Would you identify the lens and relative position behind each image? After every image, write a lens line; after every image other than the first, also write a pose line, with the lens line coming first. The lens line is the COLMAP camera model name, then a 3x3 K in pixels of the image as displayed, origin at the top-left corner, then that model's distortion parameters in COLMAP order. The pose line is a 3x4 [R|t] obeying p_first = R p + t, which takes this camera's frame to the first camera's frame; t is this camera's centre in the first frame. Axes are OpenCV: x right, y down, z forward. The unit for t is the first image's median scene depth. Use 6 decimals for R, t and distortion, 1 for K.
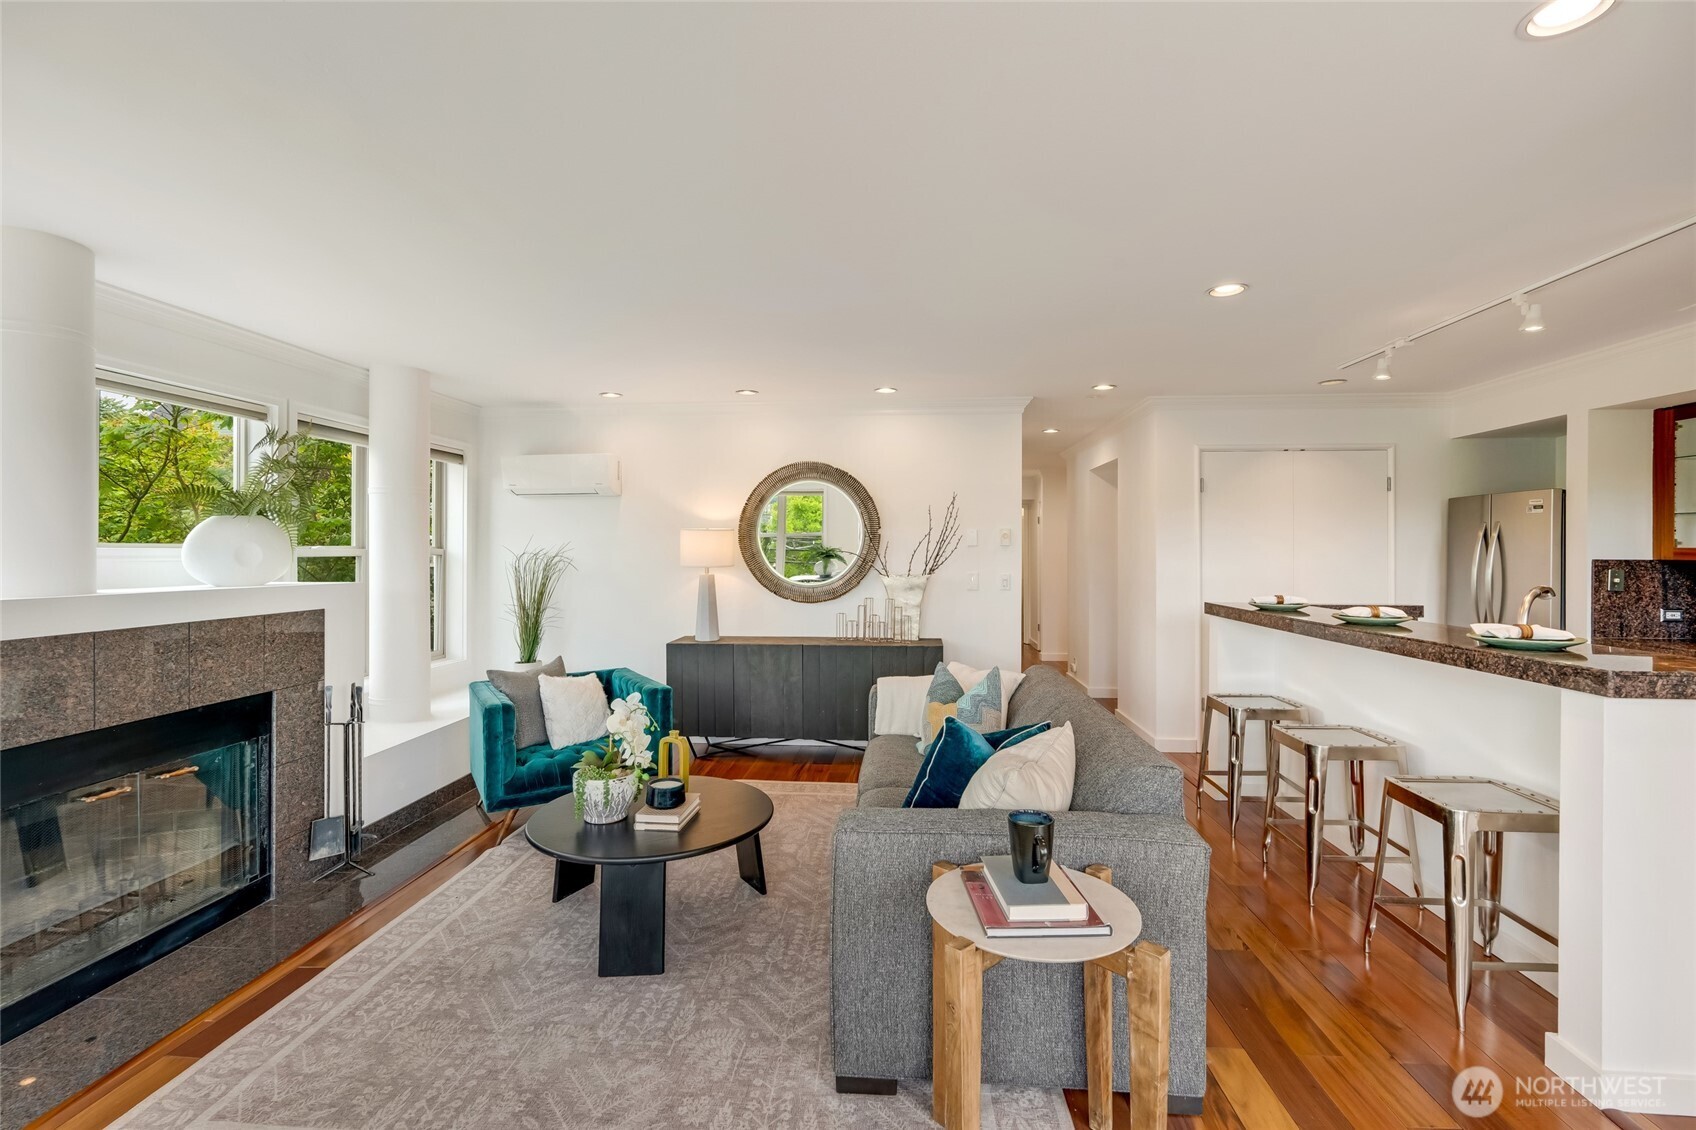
lens RADIAL K [[745.4, 0, 862.0], [0, 745.4, 556.6], [0, 0, 1]] dist [-0.001131, 0.000195]
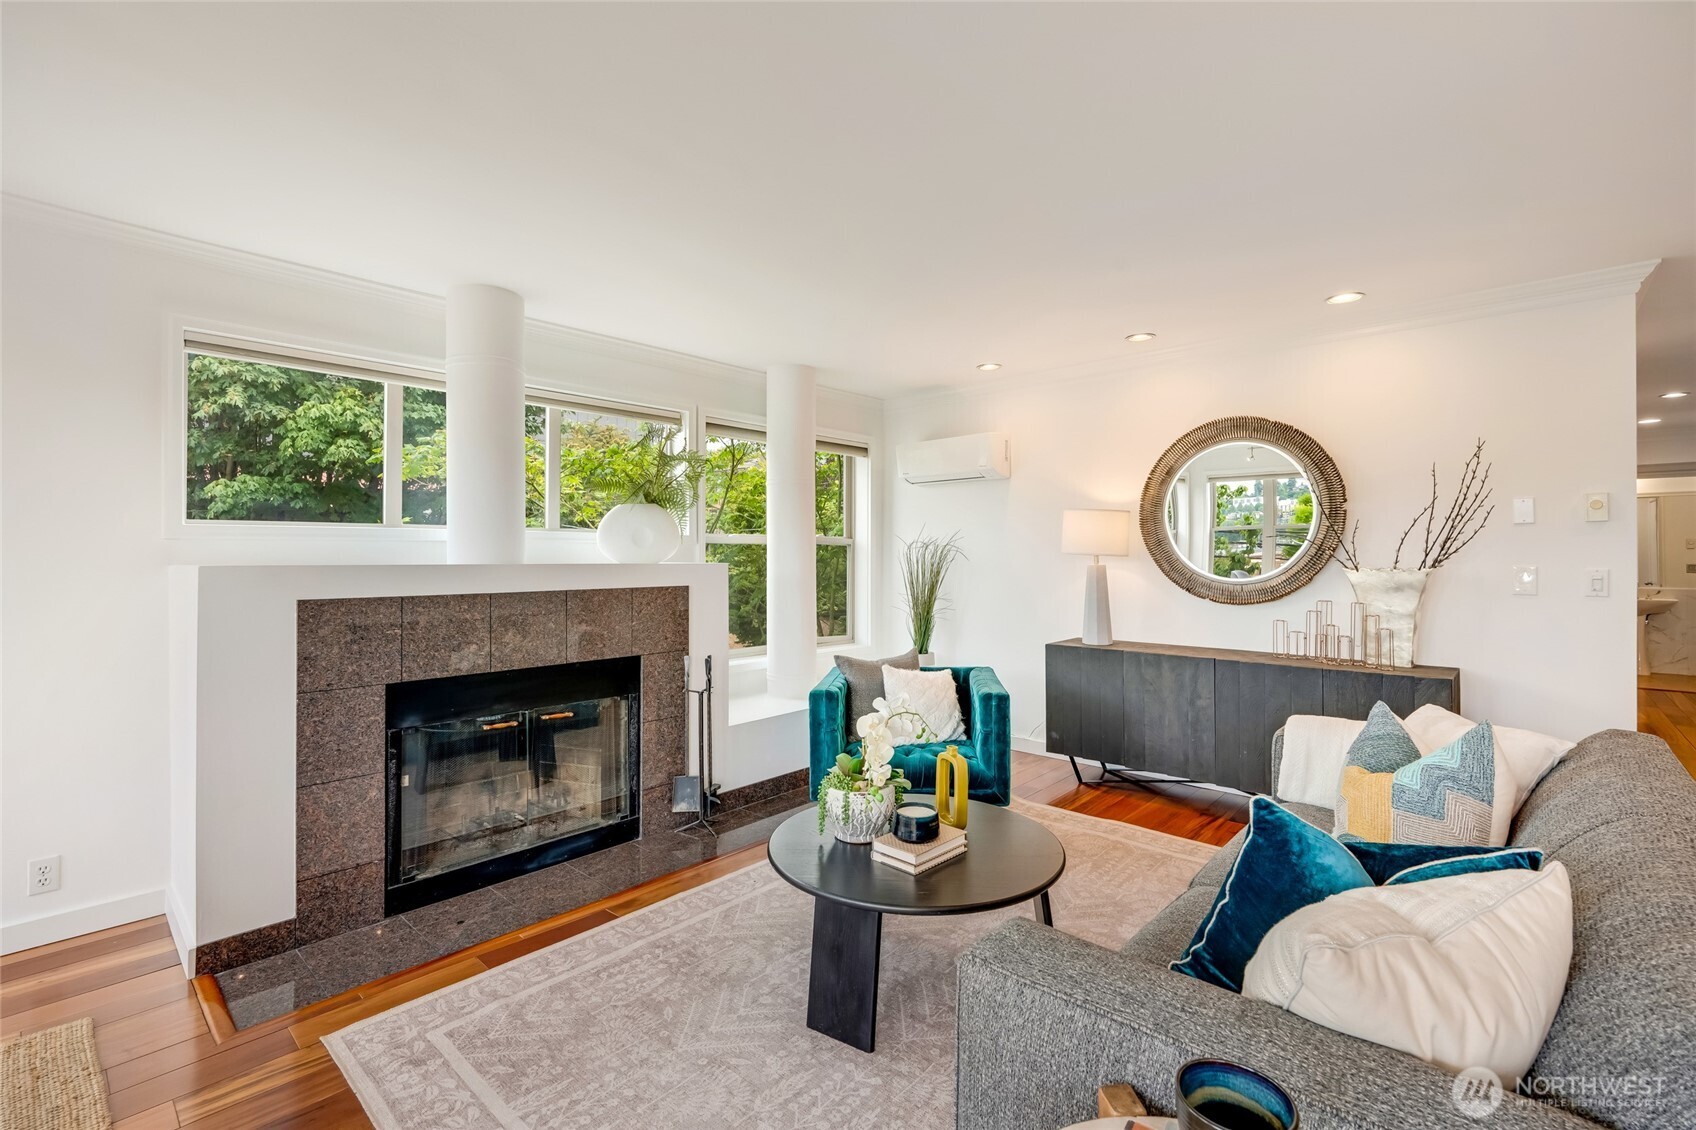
lens RADIAL K [[745.4, 0, 862.0], [0, 745.4, 556.6], [0, 0, 1]] dist [-0.001131, 0.000195]
pose [[0.786146, -0.000105, -0.618041, 0.145742], [-0.004120, 0.999977, -0.005410, 0.028319], [0.618028, 0.006799, 0.786127, 0.258732]]
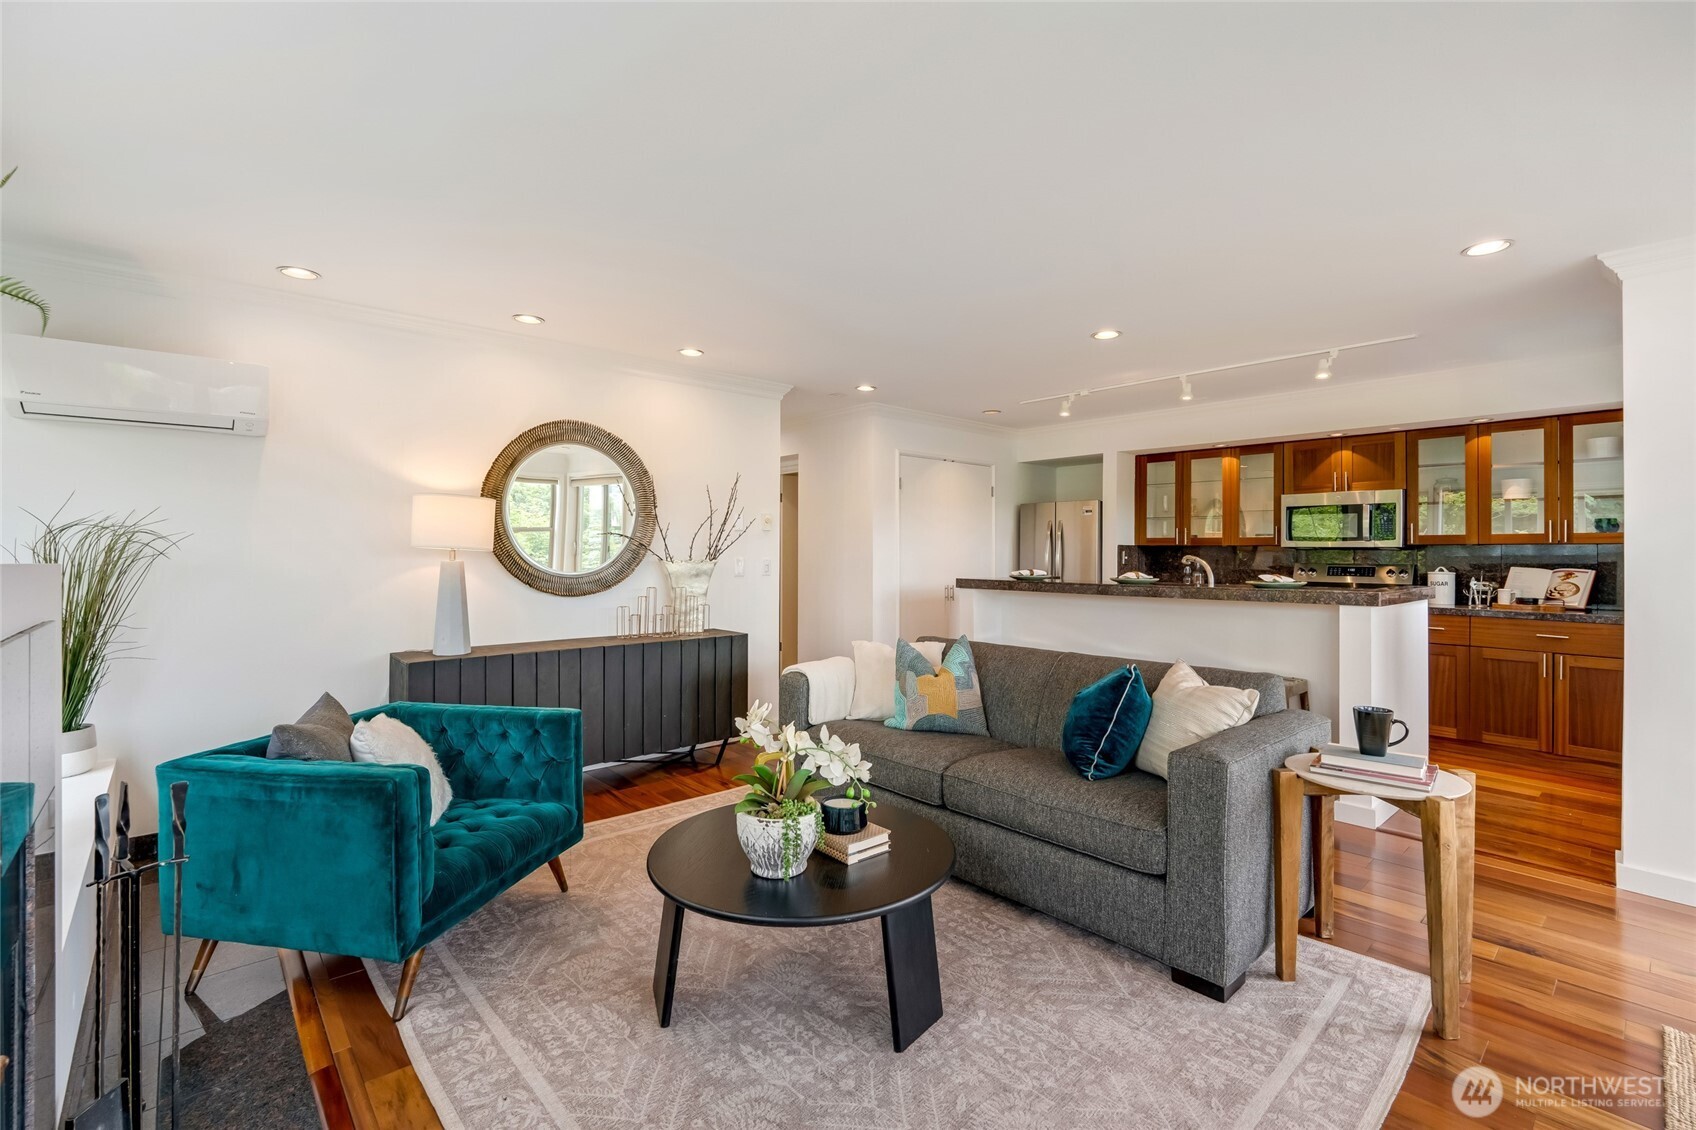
lens RADIAL K [[736.5, 0, 851.4], [0, 736.5, 561.6], [0, 0, 1]] dist [-0.001391, -0.000409]
pose [[0.697493, -0.008059, 0.716546, -0.641576], [0.005300, 0.999967, 0.006088, 0.031302], [-0.716572, -0.000449, 0.697513, 0.343024]]
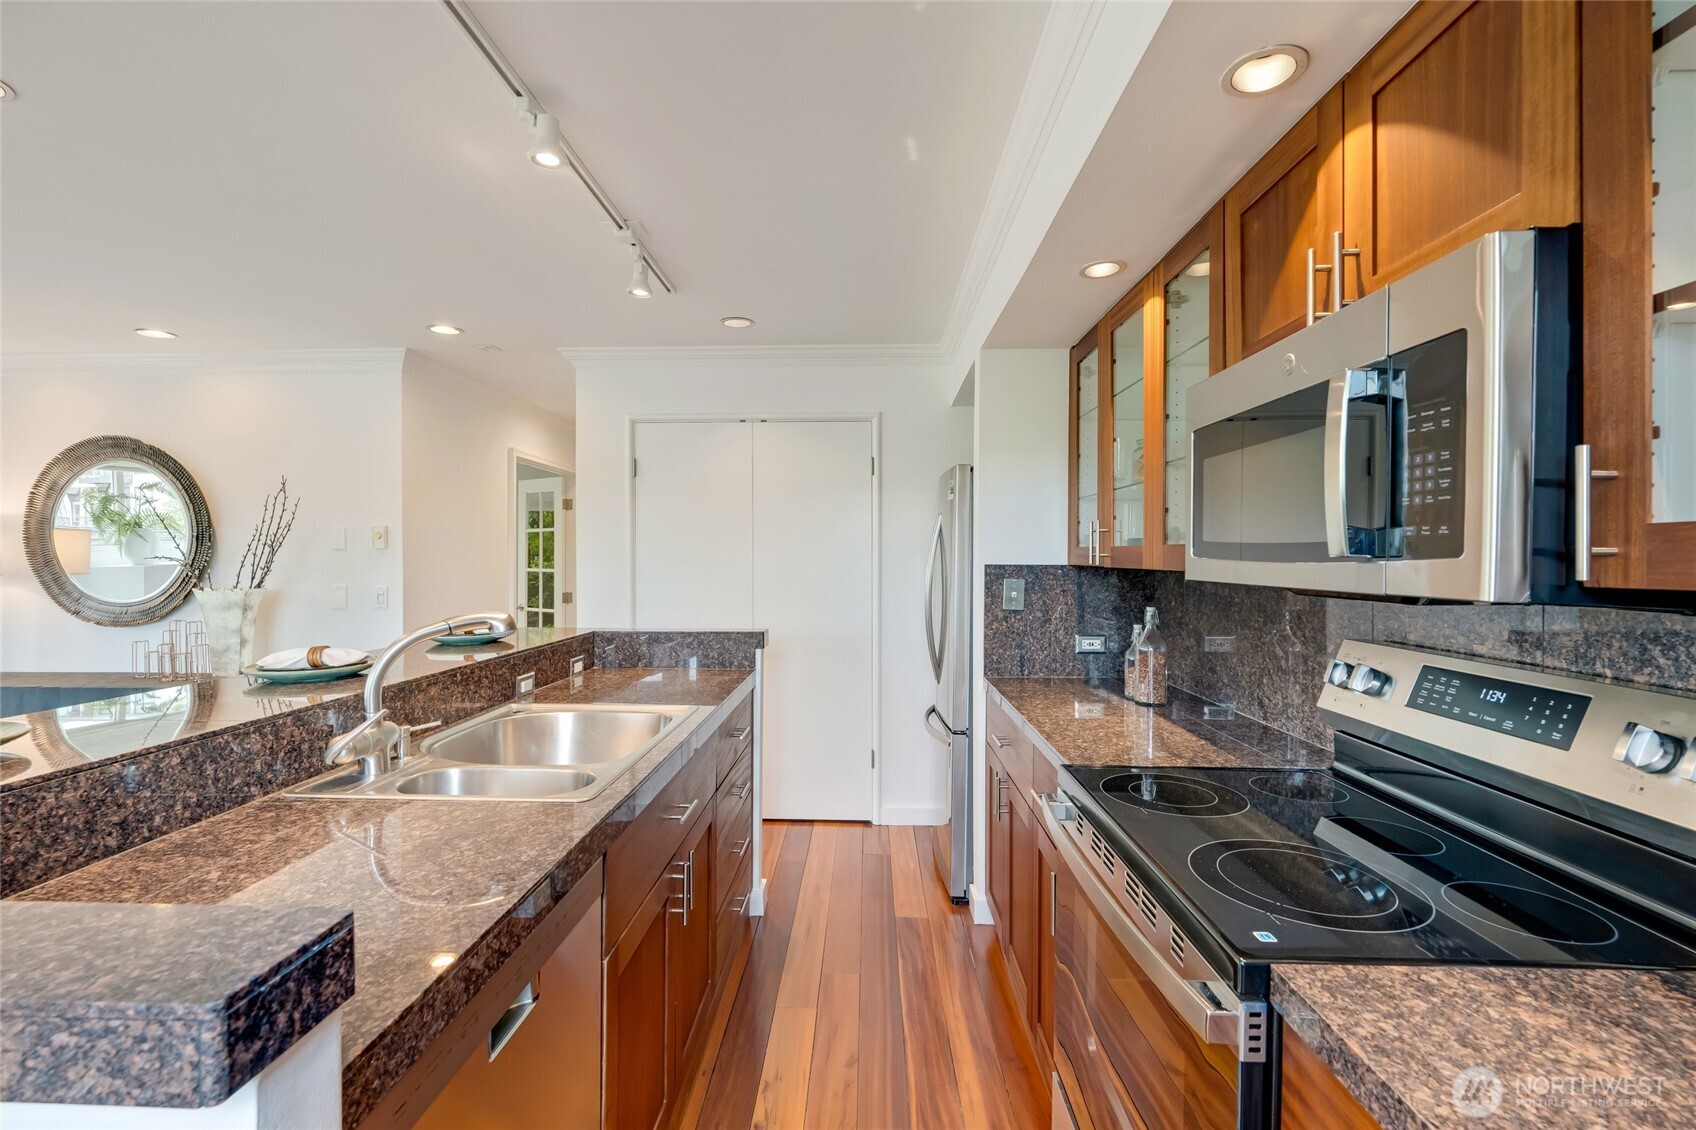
lens RADIAL K [[736.5, 0, 851.4], [0, 736.5, 561.6], [0, 0, 1]] dist [-0.001391, -0.000409]
pose [[0.999139, -0.002598, 0.041406, 0.933521], [0.002885, 0.999972, -0.006871, 0.006472], [-0.041387, 0.006984, 0.999119, 0.361086]]
